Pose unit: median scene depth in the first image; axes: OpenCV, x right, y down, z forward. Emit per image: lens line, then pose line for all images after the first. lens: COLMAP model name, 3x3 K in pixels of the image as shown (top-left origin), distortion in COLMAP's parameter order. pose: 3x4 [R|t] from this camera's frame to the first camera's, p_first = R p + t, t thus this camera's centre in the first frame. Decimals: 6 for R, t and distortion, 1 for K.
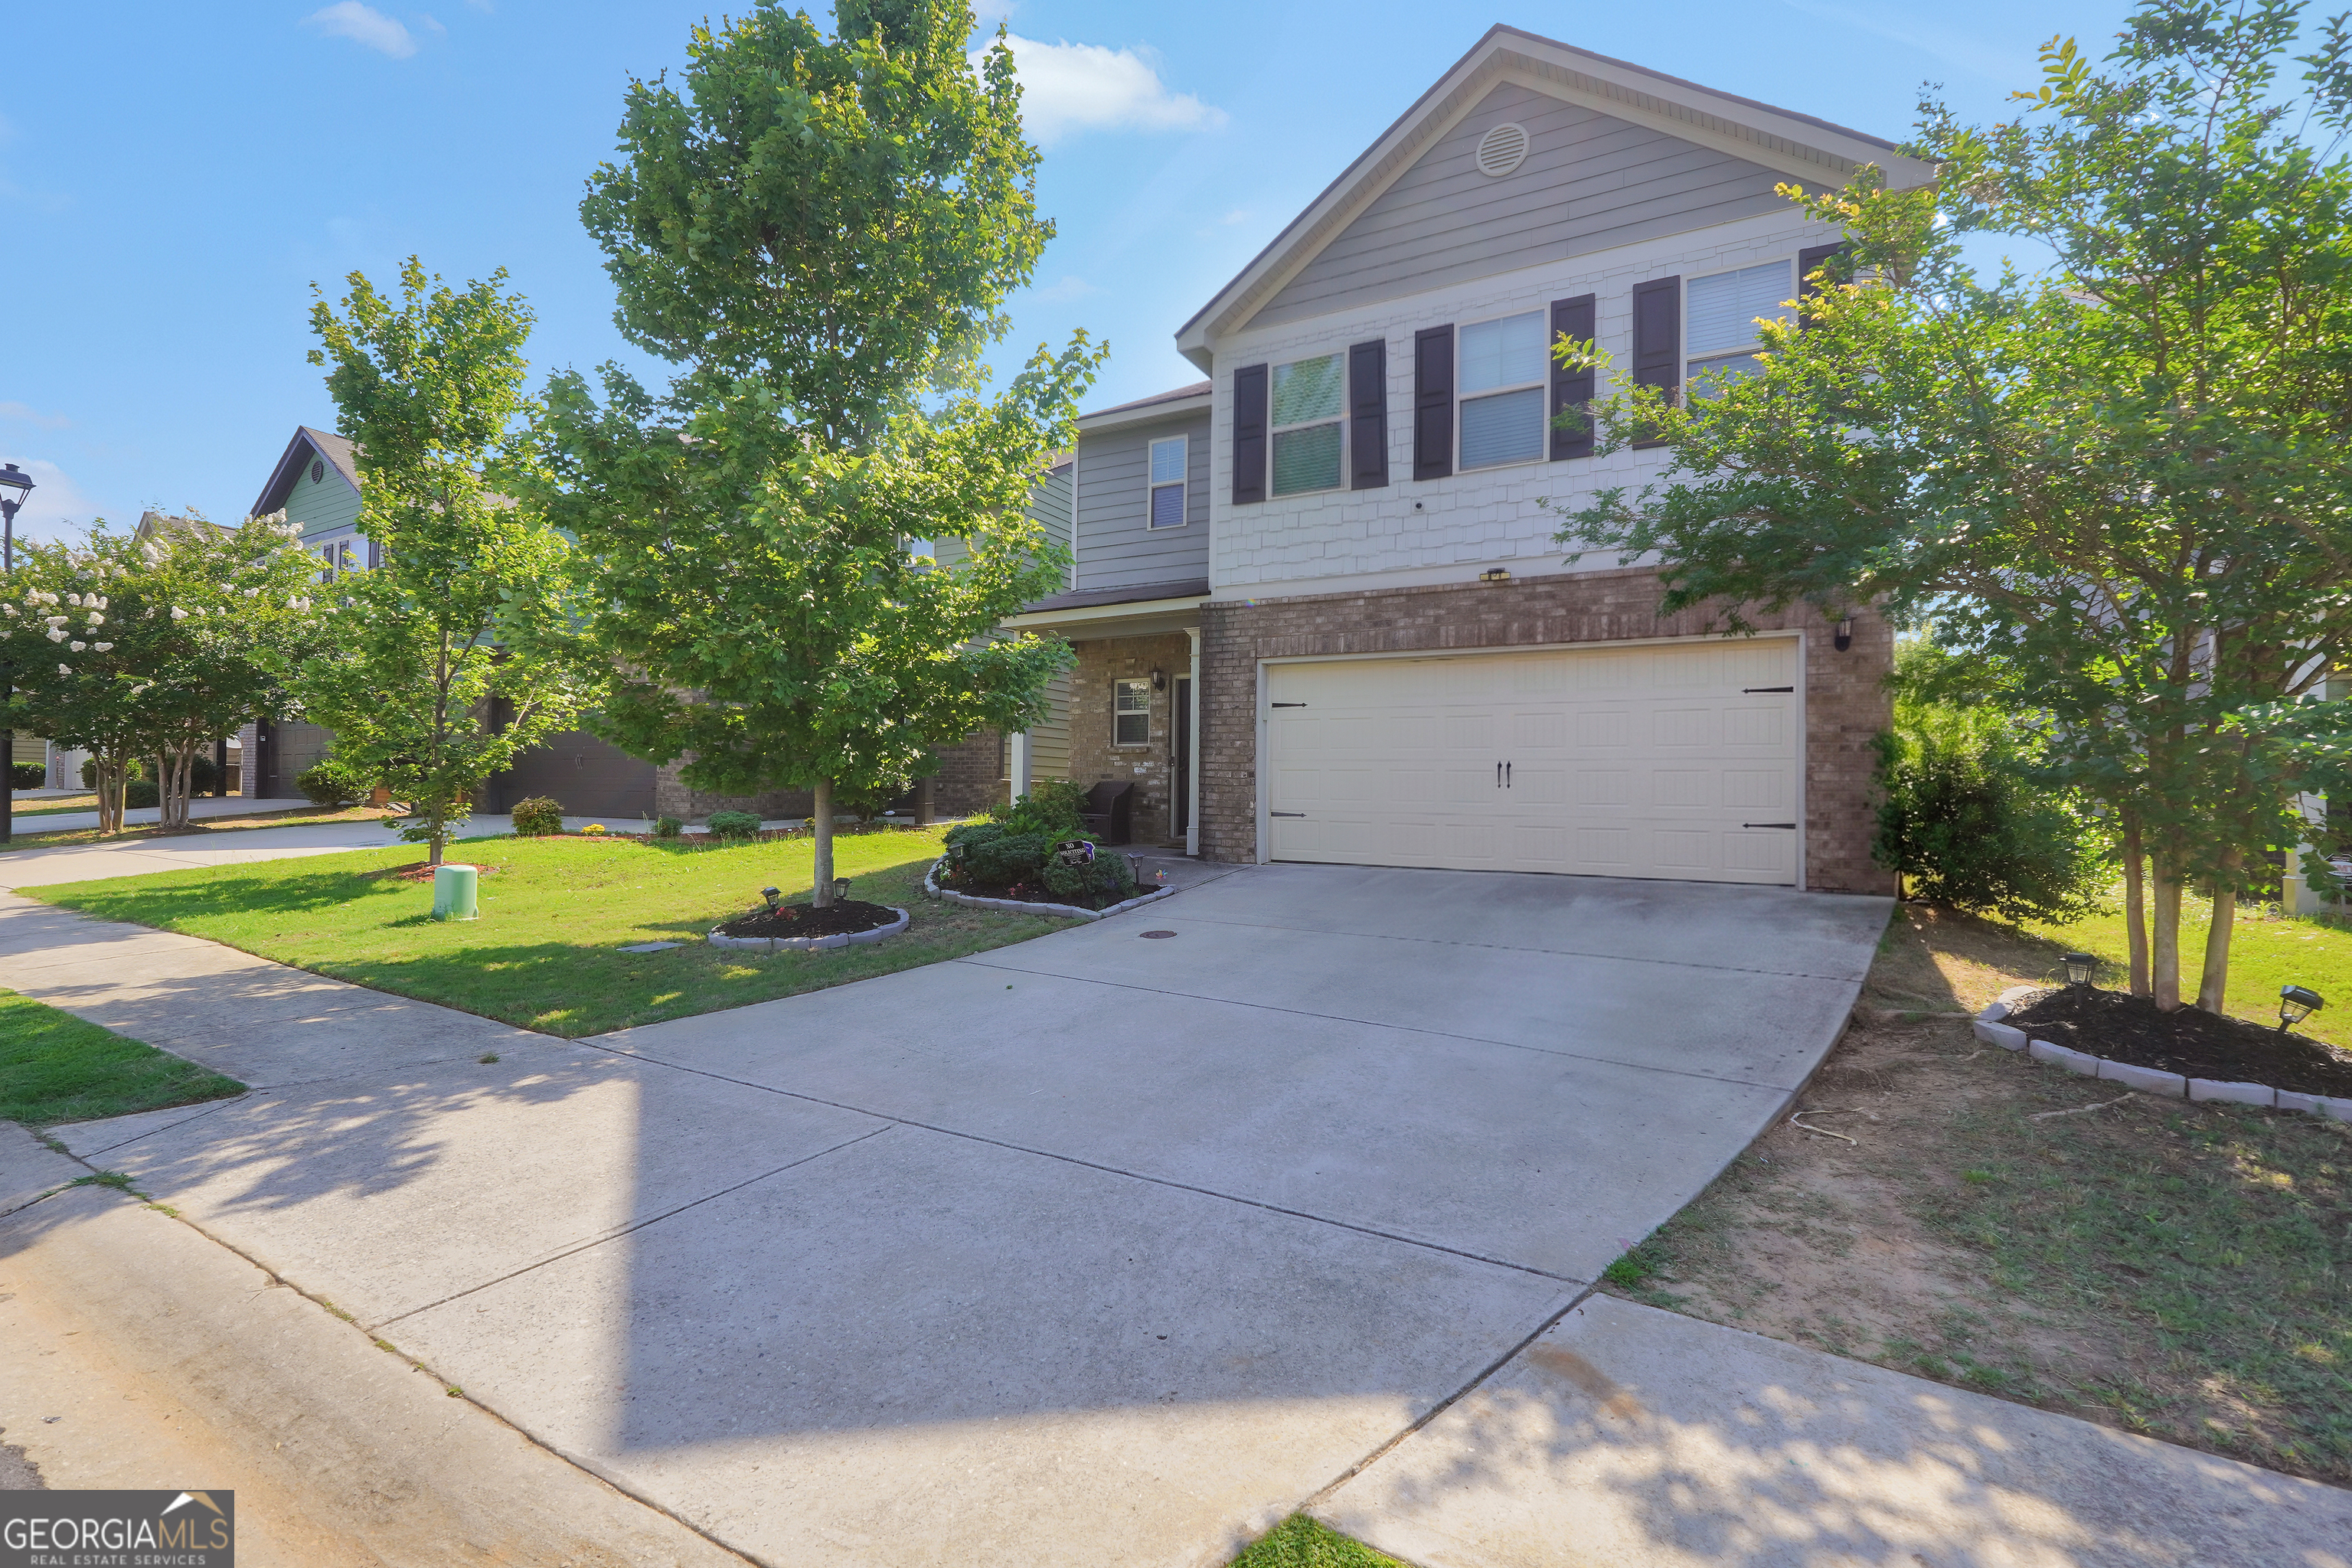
lens RADIAL K [[1012.1, 0, 1166.1], [0, 1012.1, 769.0], [0, 0, 1]] dist [0.000168, 0.000754]
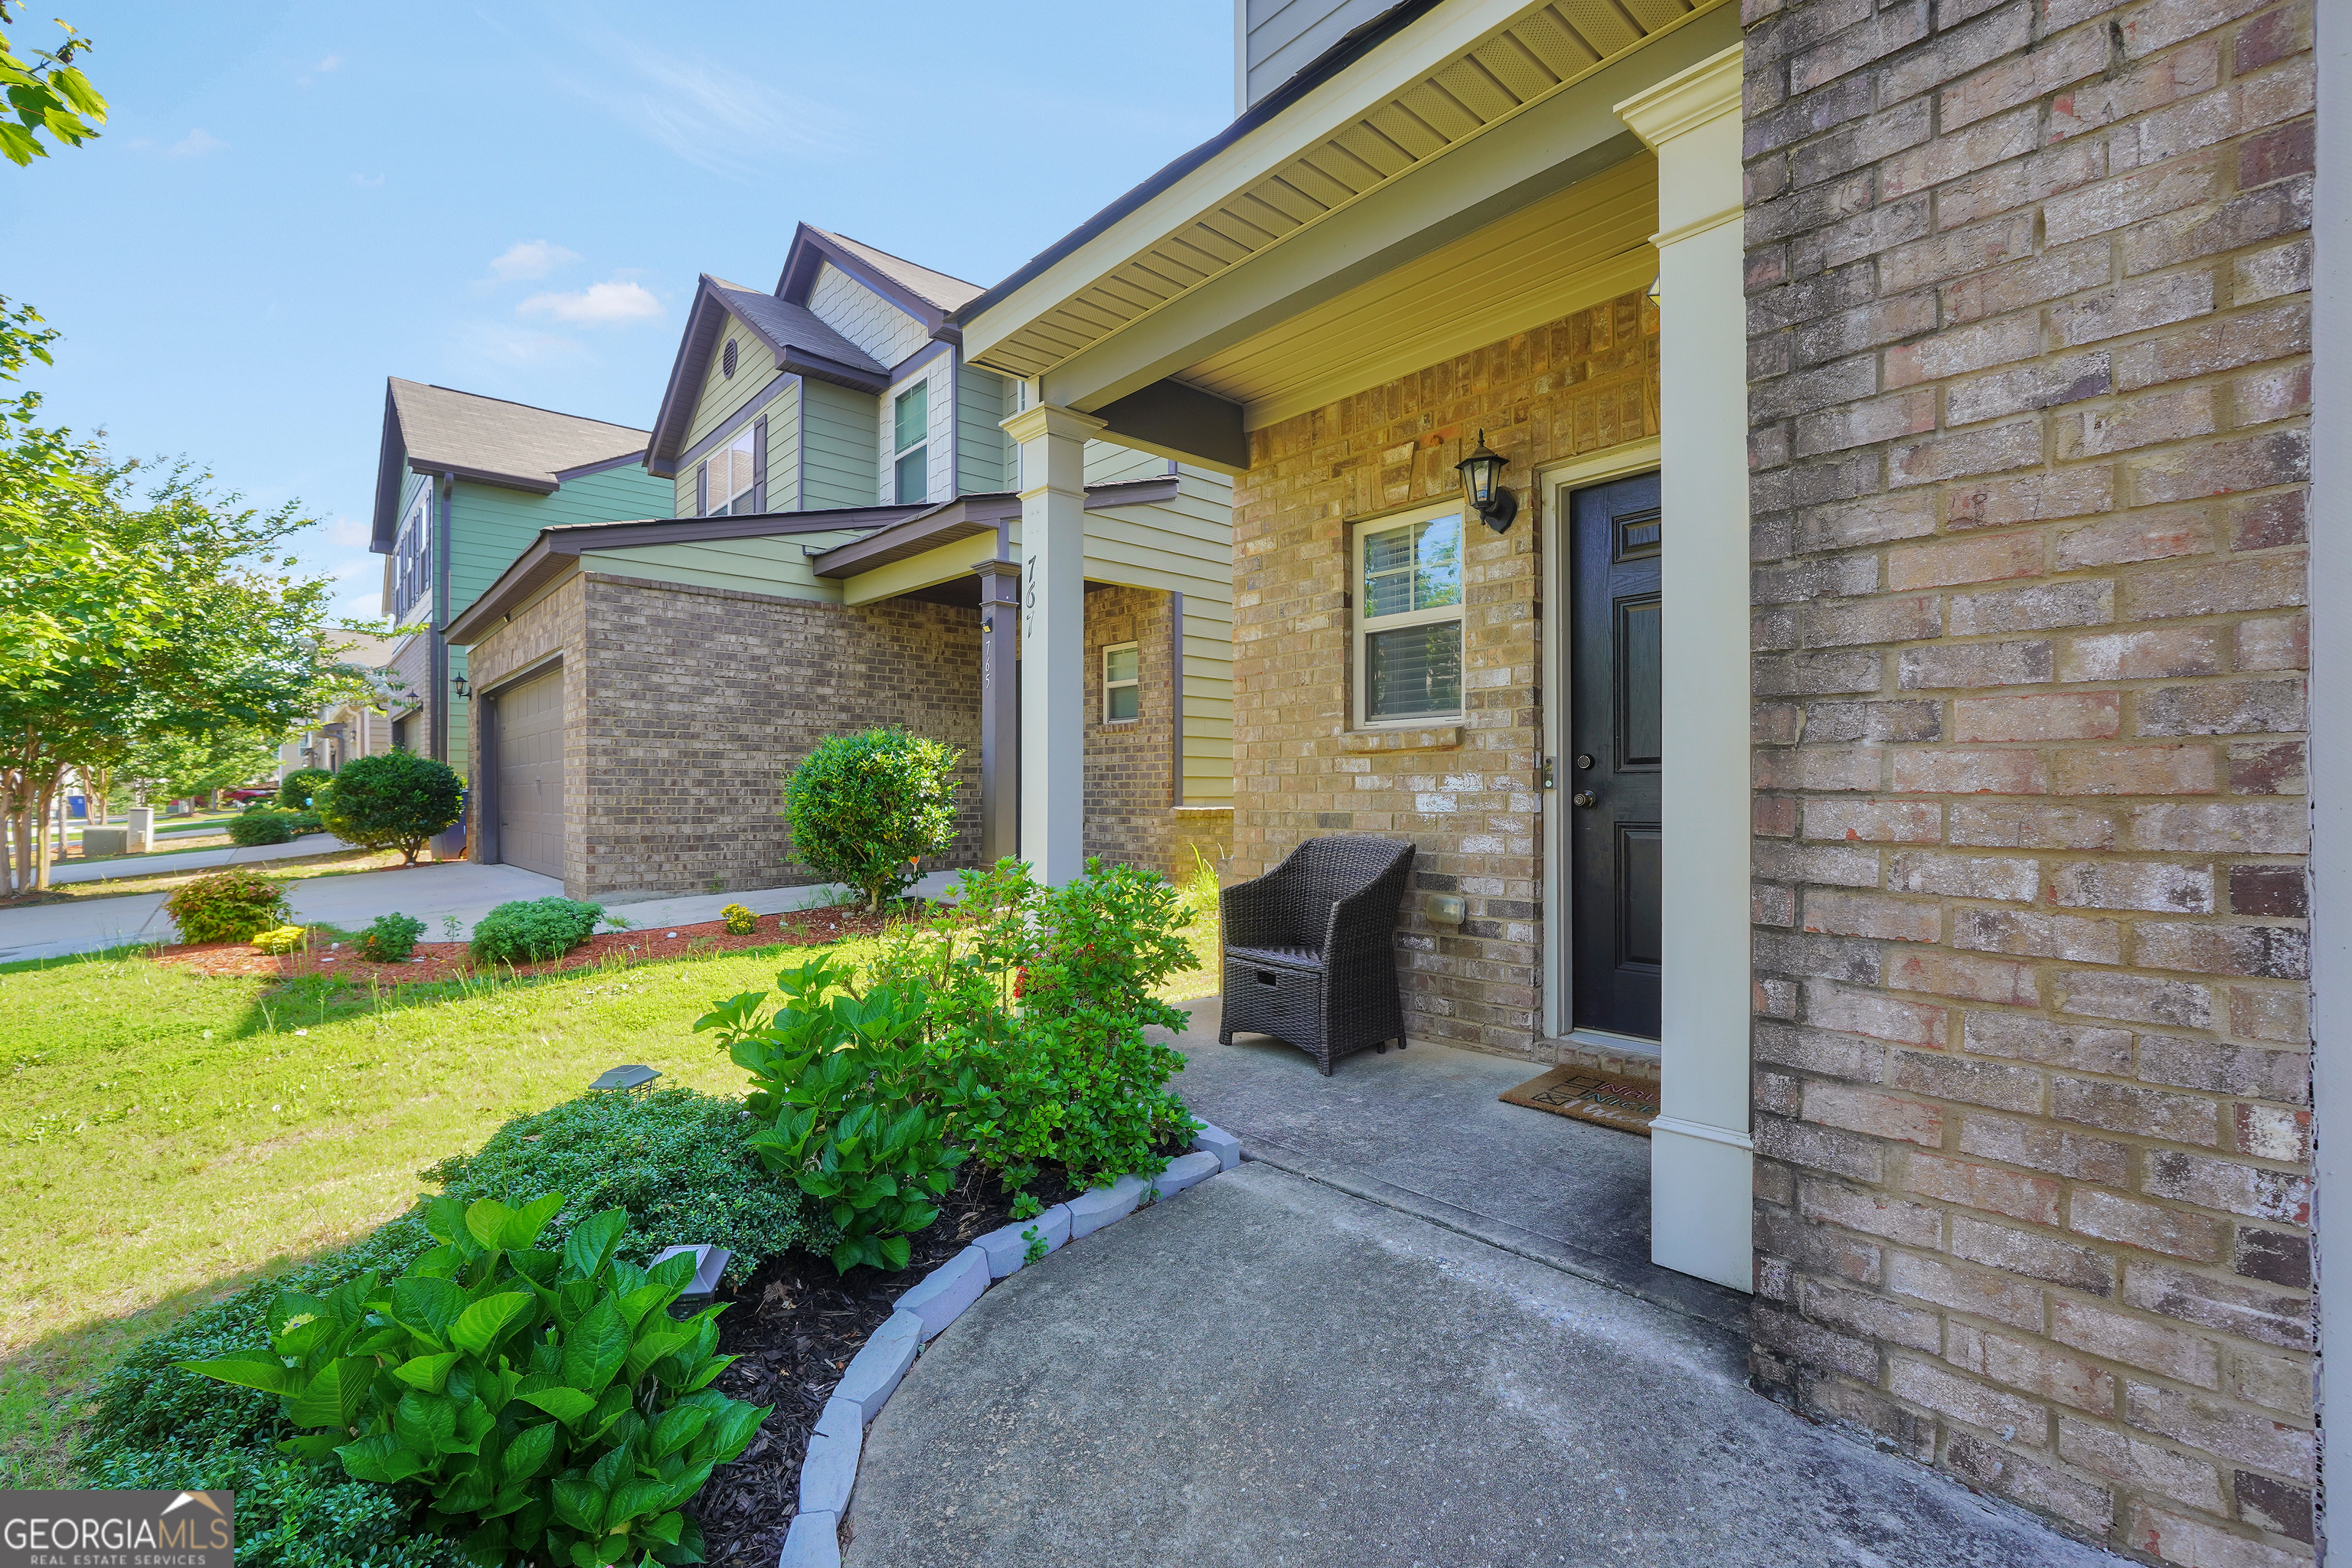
lens RADIAL K [[1012.1, 0, 1166.1], [0, 1012.1, 769.0], [0, 0, 1]] dist [0.000168, 0.000754]
pose [[0.945251, -0.011627, -0.326137, -0.002636], [0.010590, 0.999932, -0.004957, -0.008794], [0.326173, 0.001232, 0.945309, 0.691803]]
